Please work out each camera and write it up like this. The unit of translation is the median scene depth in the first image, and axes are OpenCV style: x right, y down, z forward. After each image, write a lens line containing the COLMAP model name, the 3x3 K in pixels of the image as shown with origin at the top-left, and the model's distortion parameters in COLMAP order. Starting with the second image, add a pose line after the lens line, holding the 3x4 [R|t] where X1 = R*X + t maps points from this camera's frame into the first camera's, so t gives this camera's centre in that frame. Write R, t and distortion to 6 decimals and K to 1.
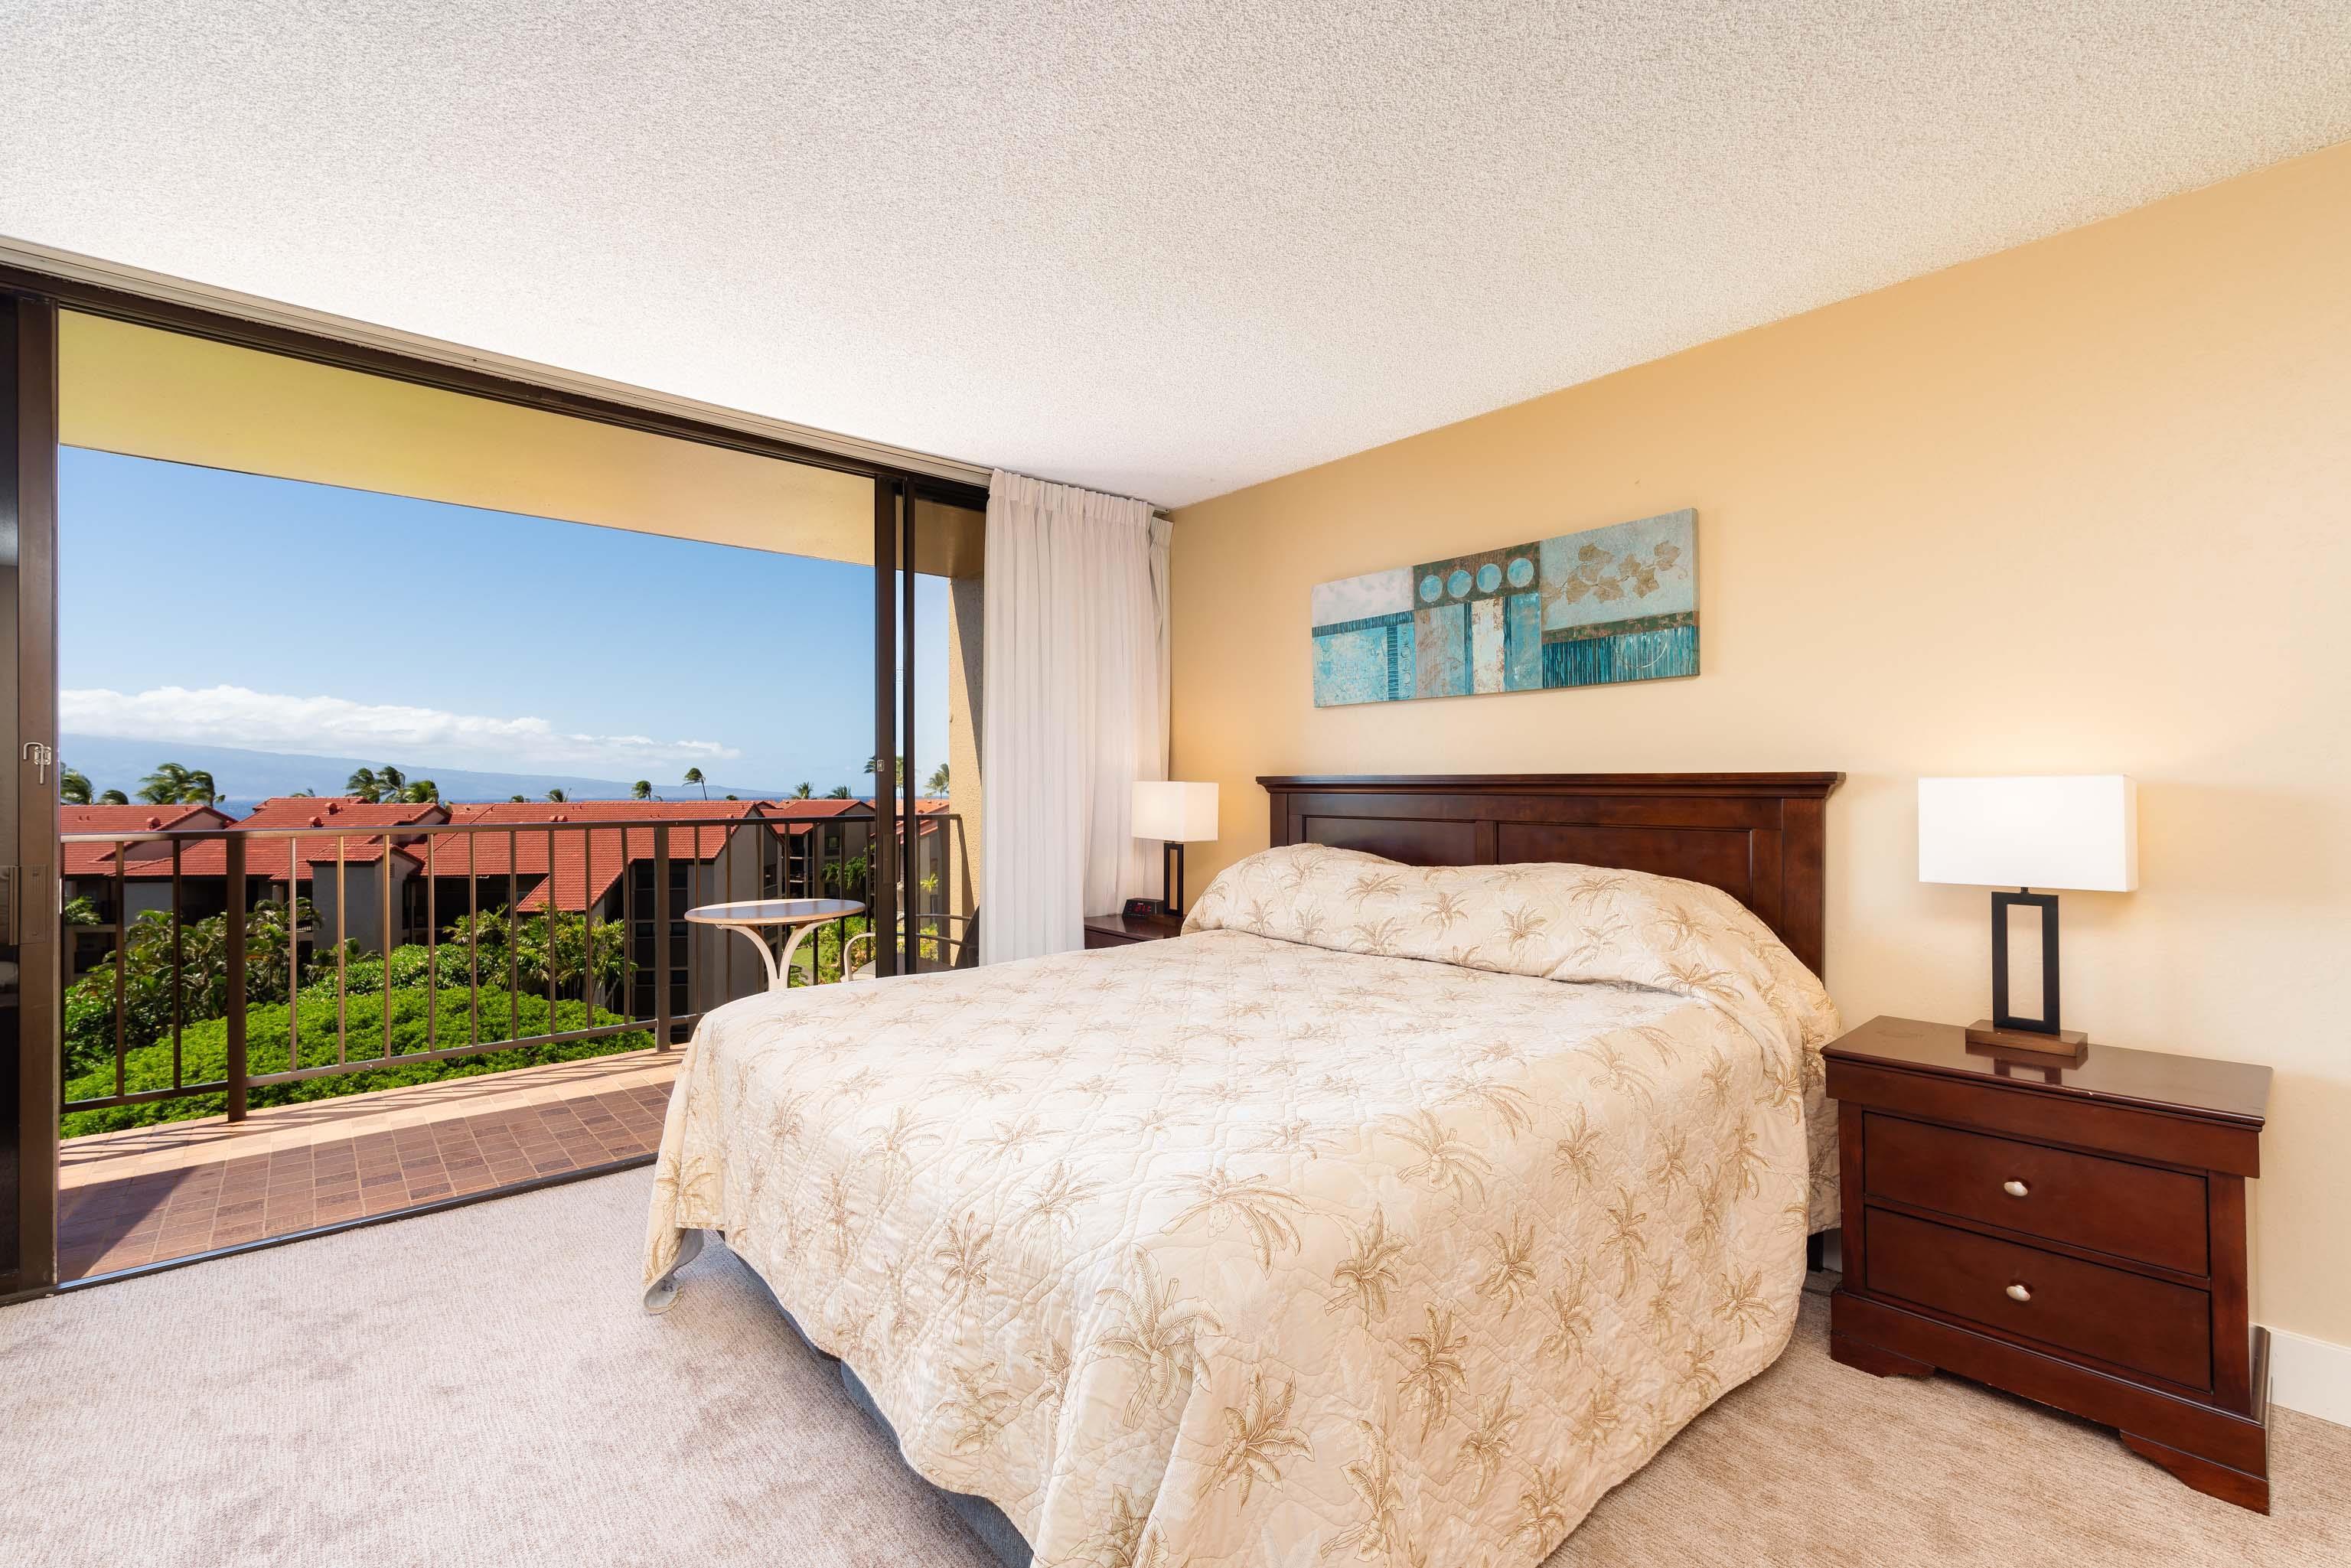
lens RADIAL K [[1006.3, 0, 1180.6], [0, 1006.3, 788.2], [0, 0, 1]] dist [-0.003518, 0.001637]
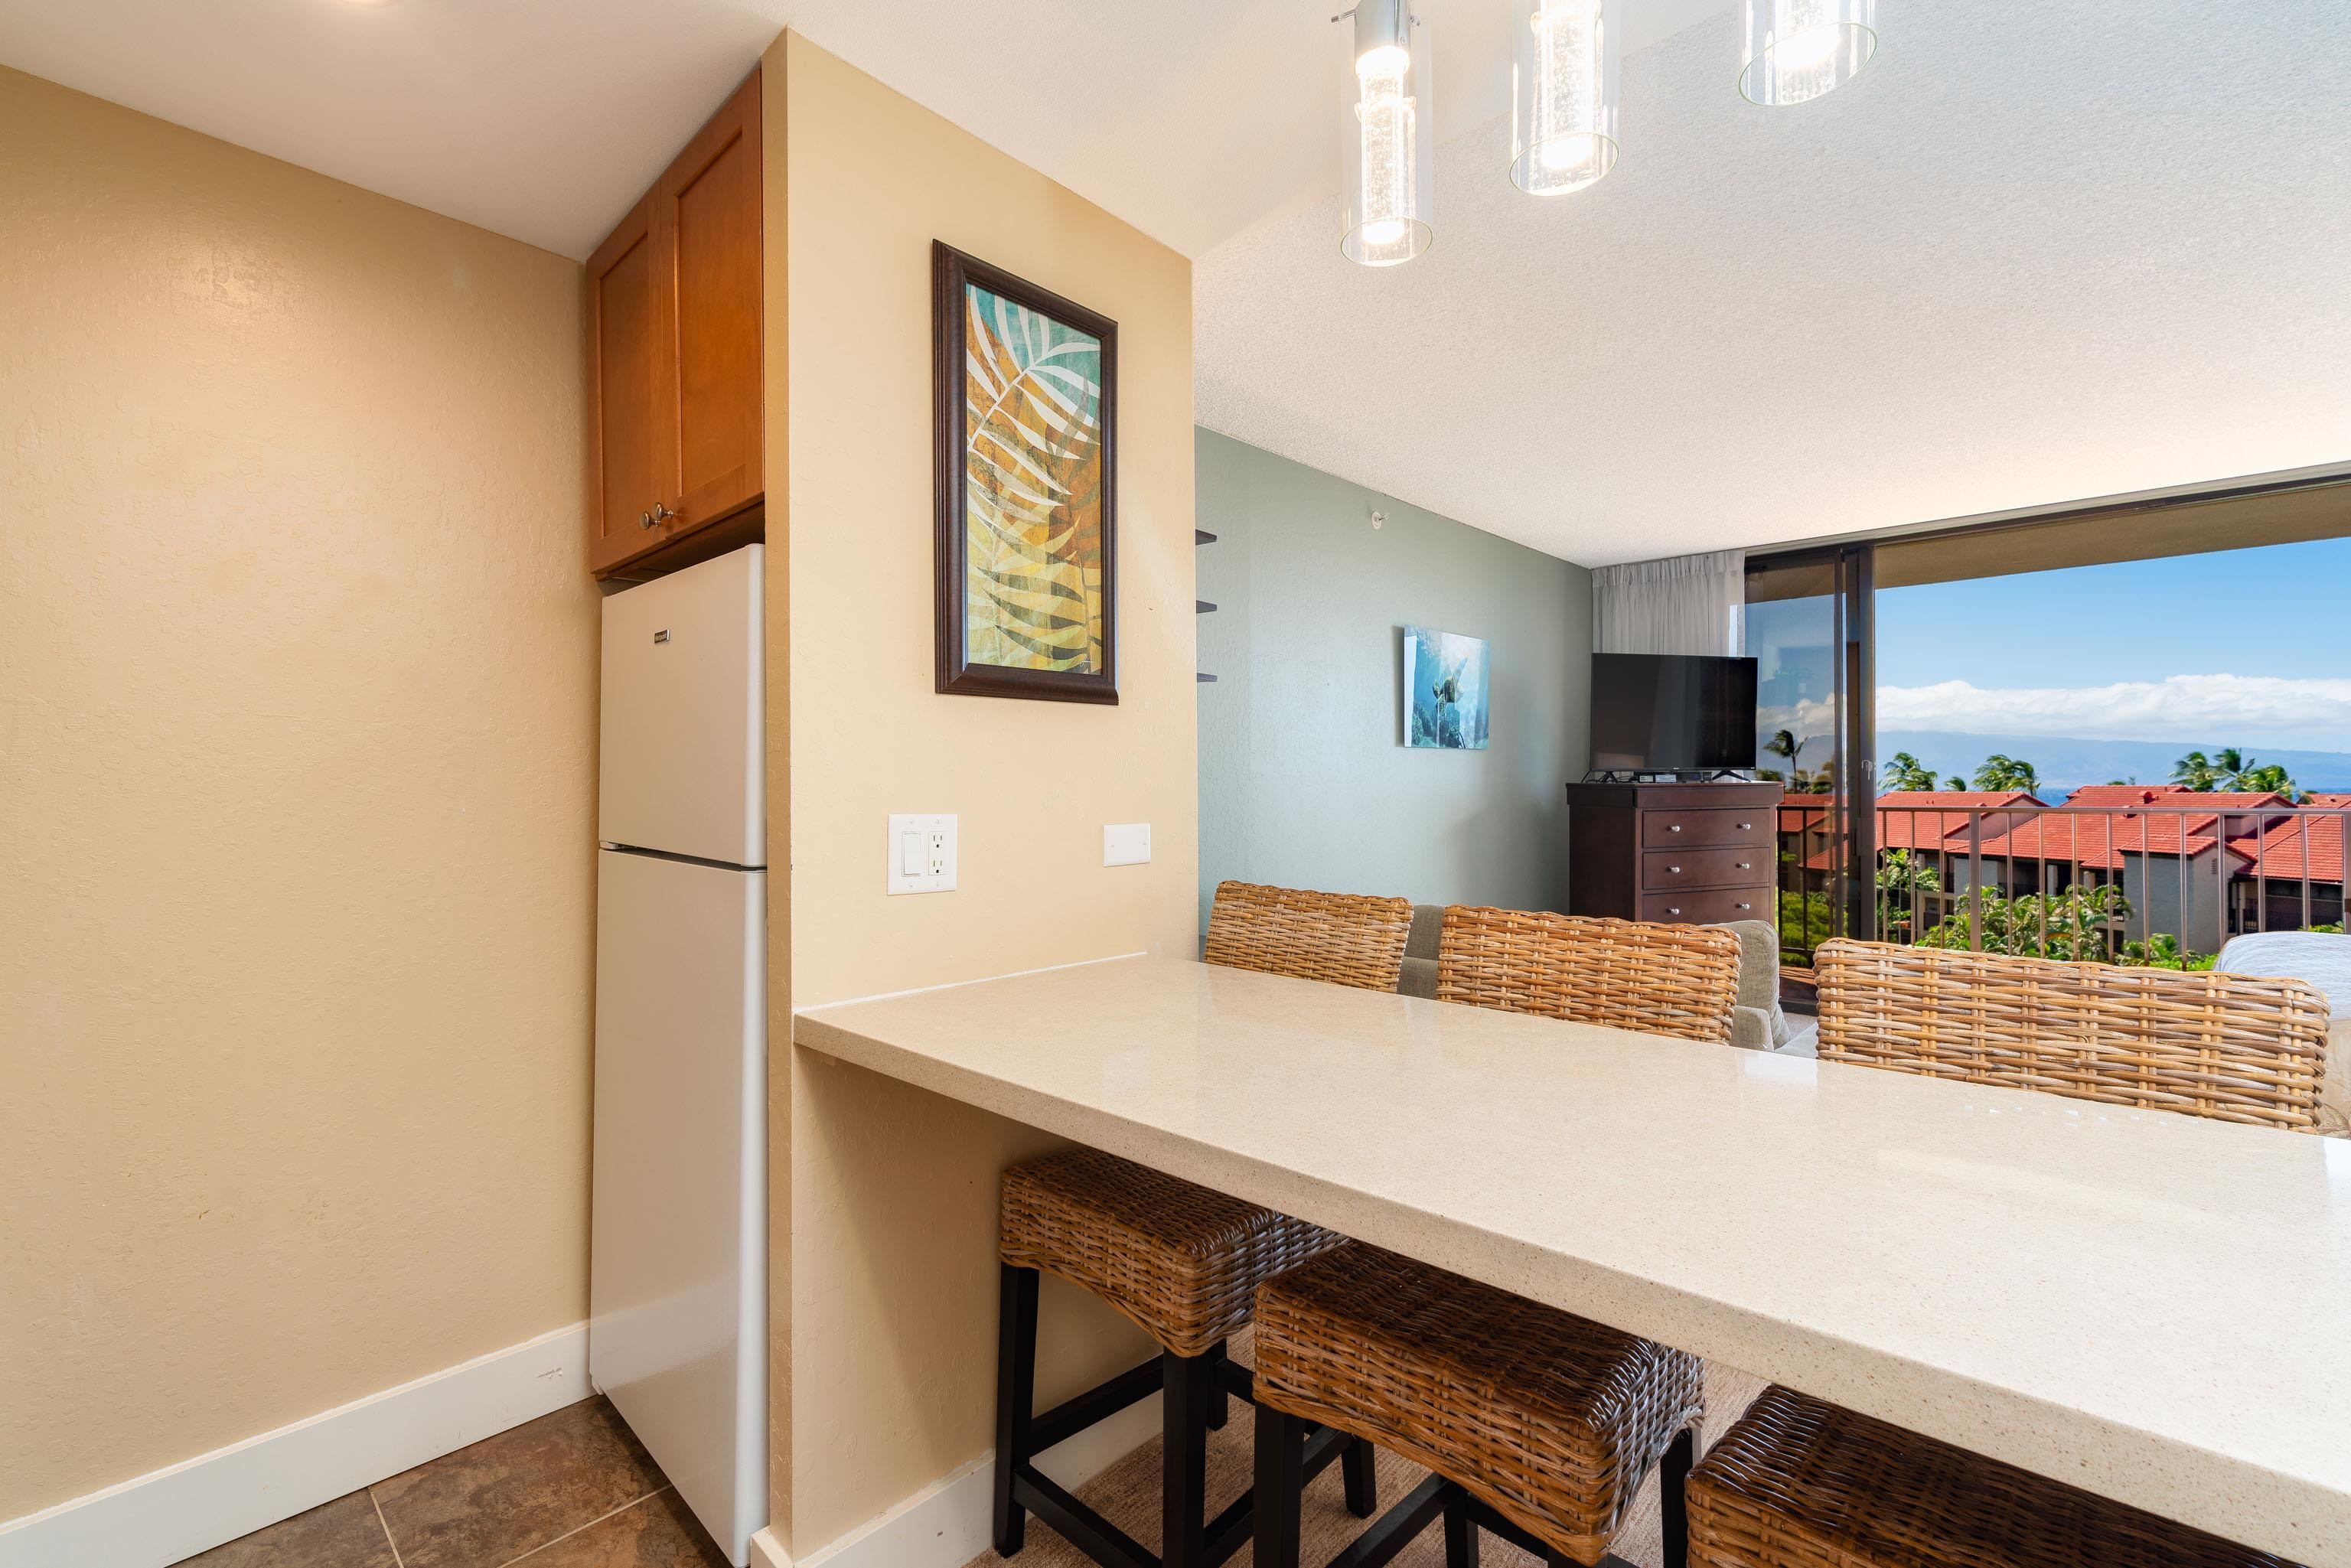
lens RADIAL K [[1083.8, 0, 1174.5], [0, 1083.8, 780.8], [0, 0, 1]] dist [0.006747, -0.001940]
pose [[0.128539, -0.002302, -0.991702, 0.592845], [0.007915, 0.999968, -0.001295, -0.010203], [0.991673, -0.007683, 0.128553, -0.466557]]
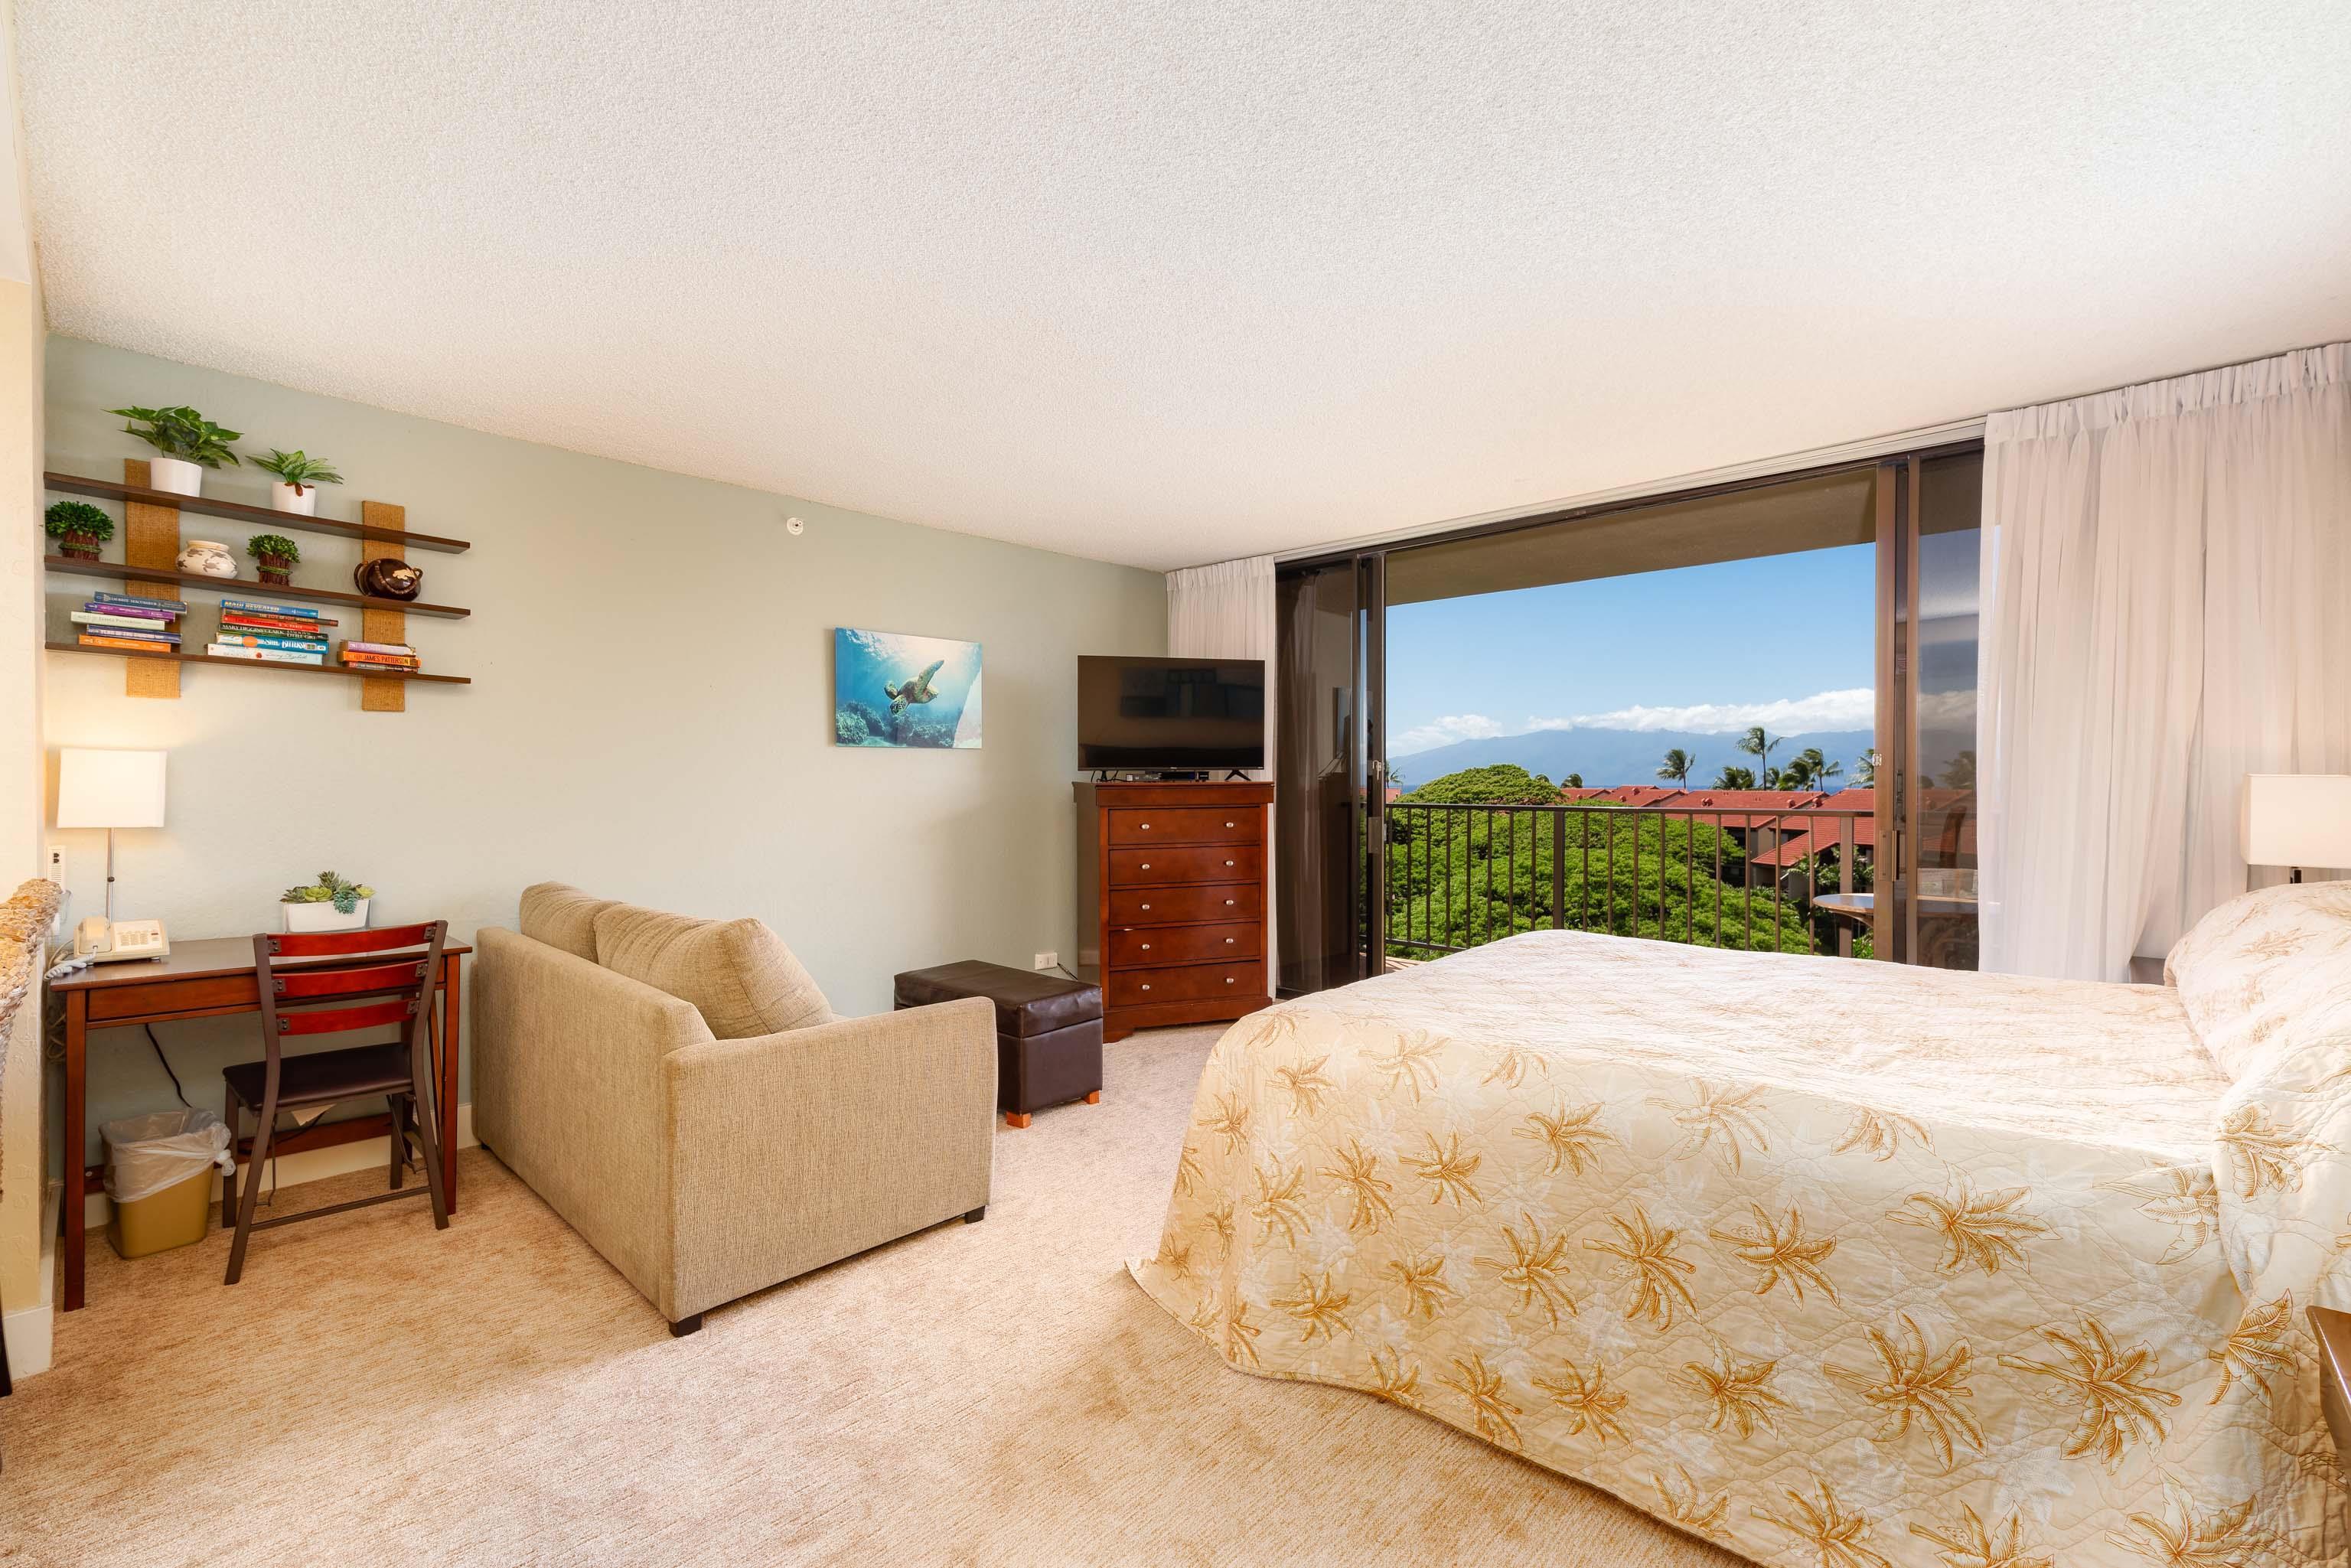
lens RADIAL K [[1083.8, 0, 1143.5], [0, 1083.8, 796.3], [0, 0, 1]] dist [0.006747, -0.001940]
pose [[0.070104, 0.016837, -0.997398, 0.700459], [0.003582, 0.999847, 0.017130, -0.010522], [0.997533, -0.004774, 0.070033, 0.220457]]
